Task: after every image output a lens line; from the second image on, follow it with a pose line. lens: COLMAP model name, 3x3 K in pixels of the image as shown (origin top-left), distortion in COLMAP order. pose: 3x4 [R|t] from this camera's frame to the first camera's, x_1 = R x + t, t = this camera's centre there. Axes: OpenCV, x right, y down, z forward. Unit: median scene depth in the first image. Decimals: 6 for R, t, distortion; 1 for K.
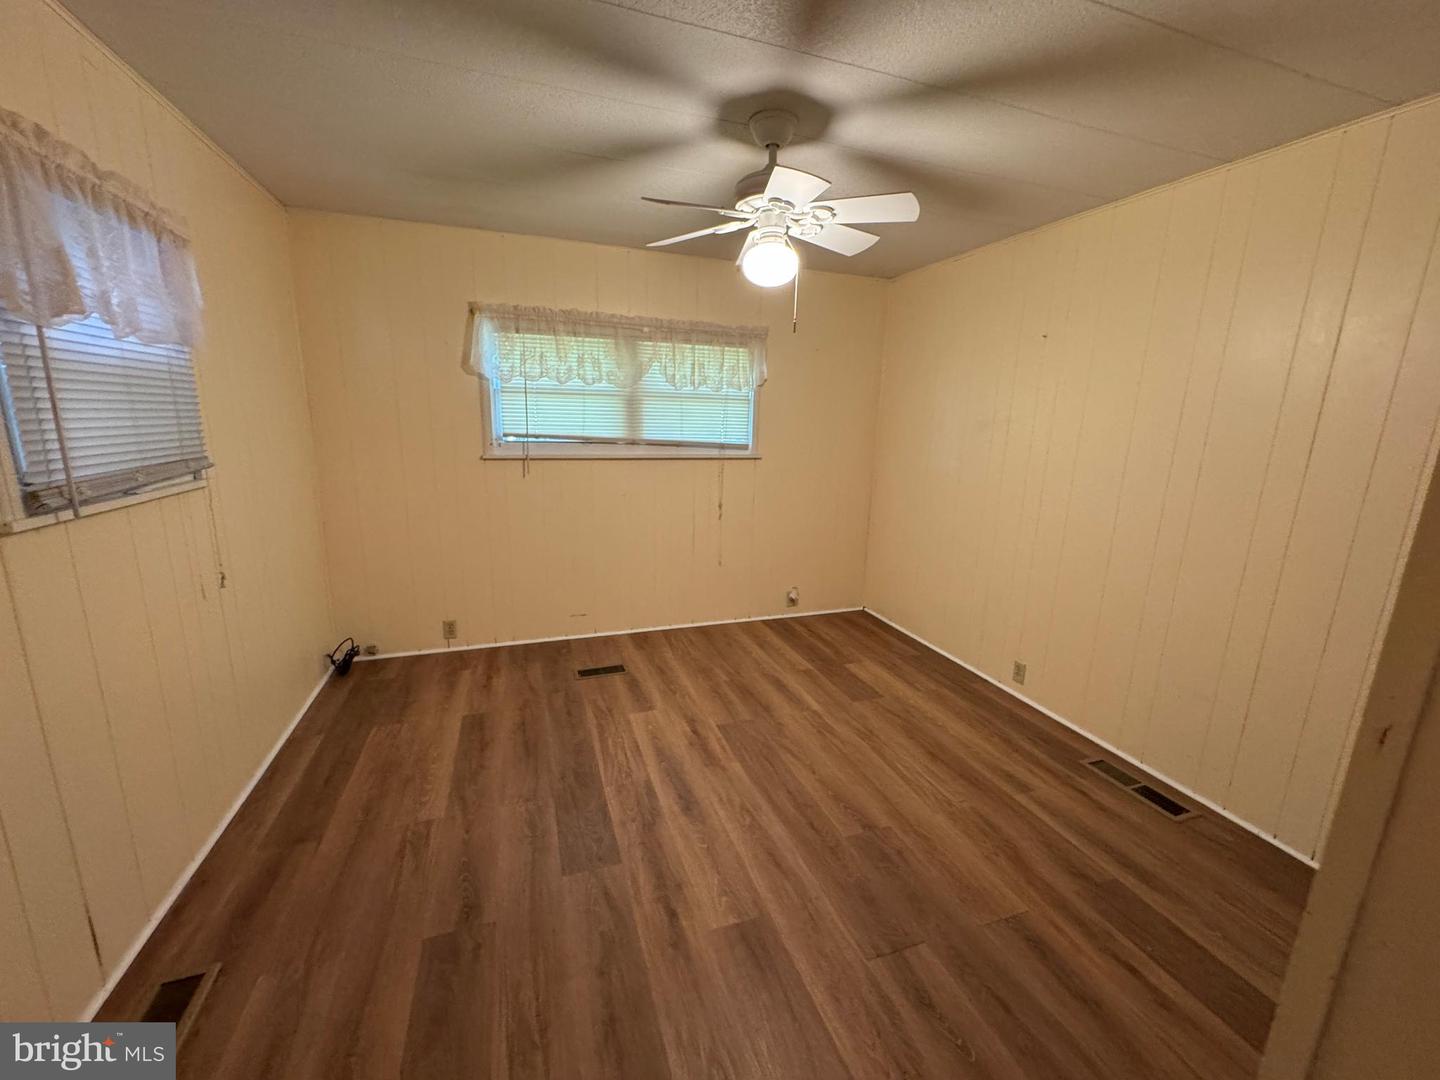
lens RADIAL K [[577.5, 0, 721.9], [0, 577.5, 542.1], [0, 0, 1]] dist [-0.001957, -0.000003]
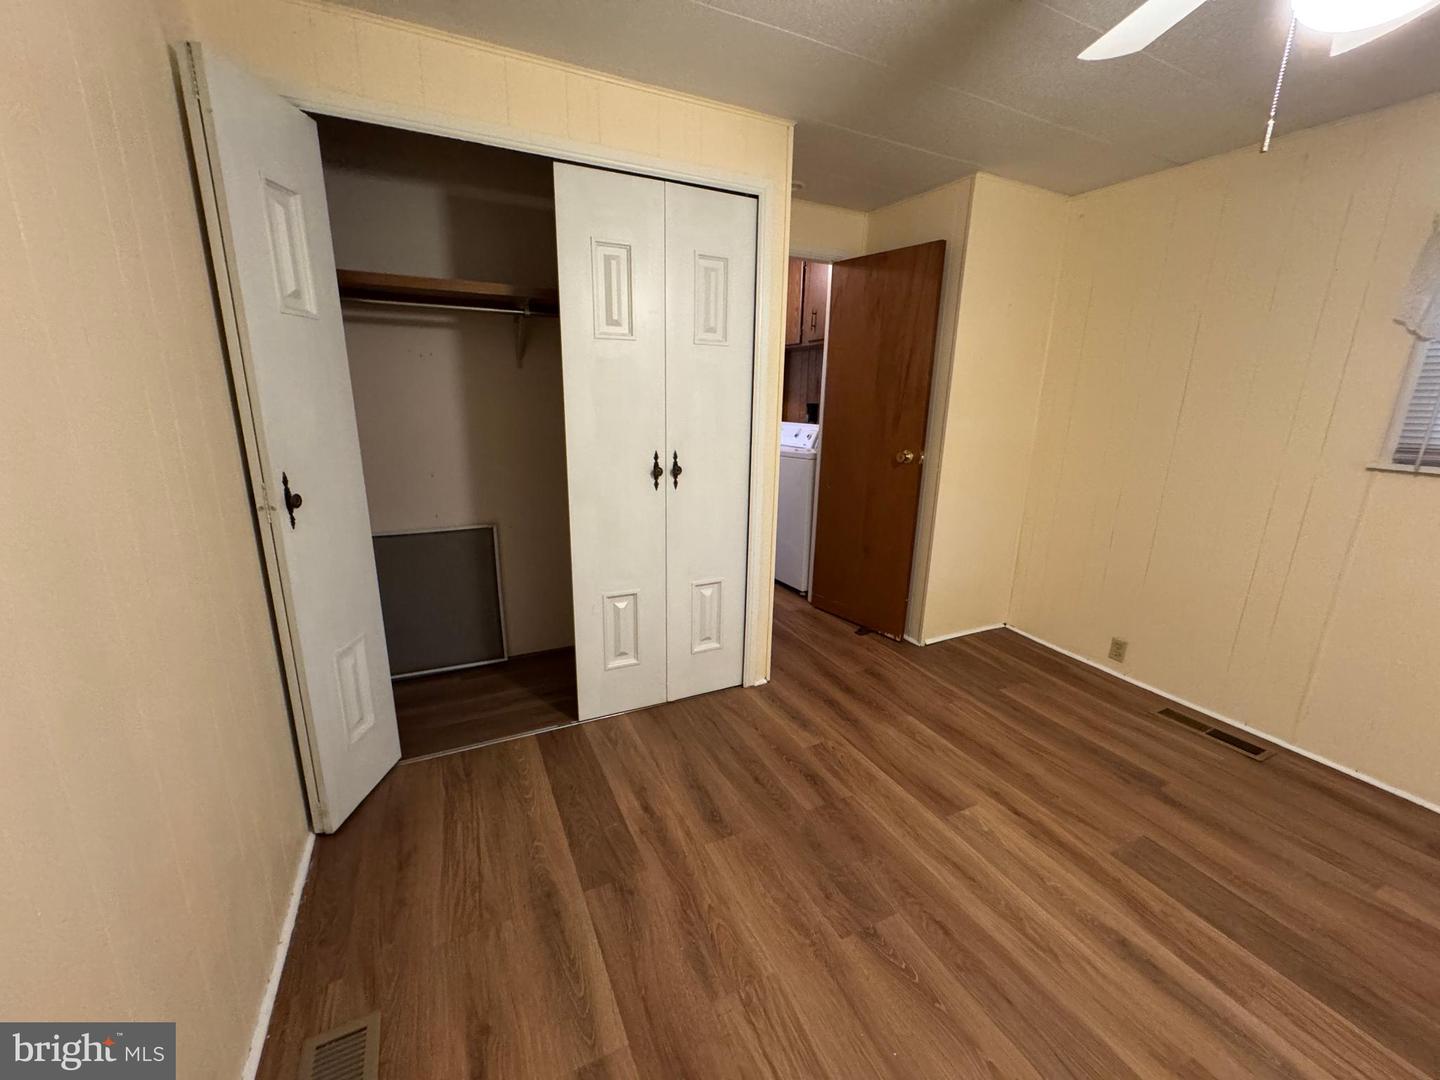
lens RADIAL K [[577.5, 0, 722.7], [0, 577.5, 538.6], [0, 0, 1]] dist [-0.001957, -0.000003]
pose [[-0.990972, -0.022289, -0.132206, 0.594155], [-0.078400, 0.896254, 0.436557, -0.278714], [0.108760, 0.442980, -0.889910, 1.531658]]
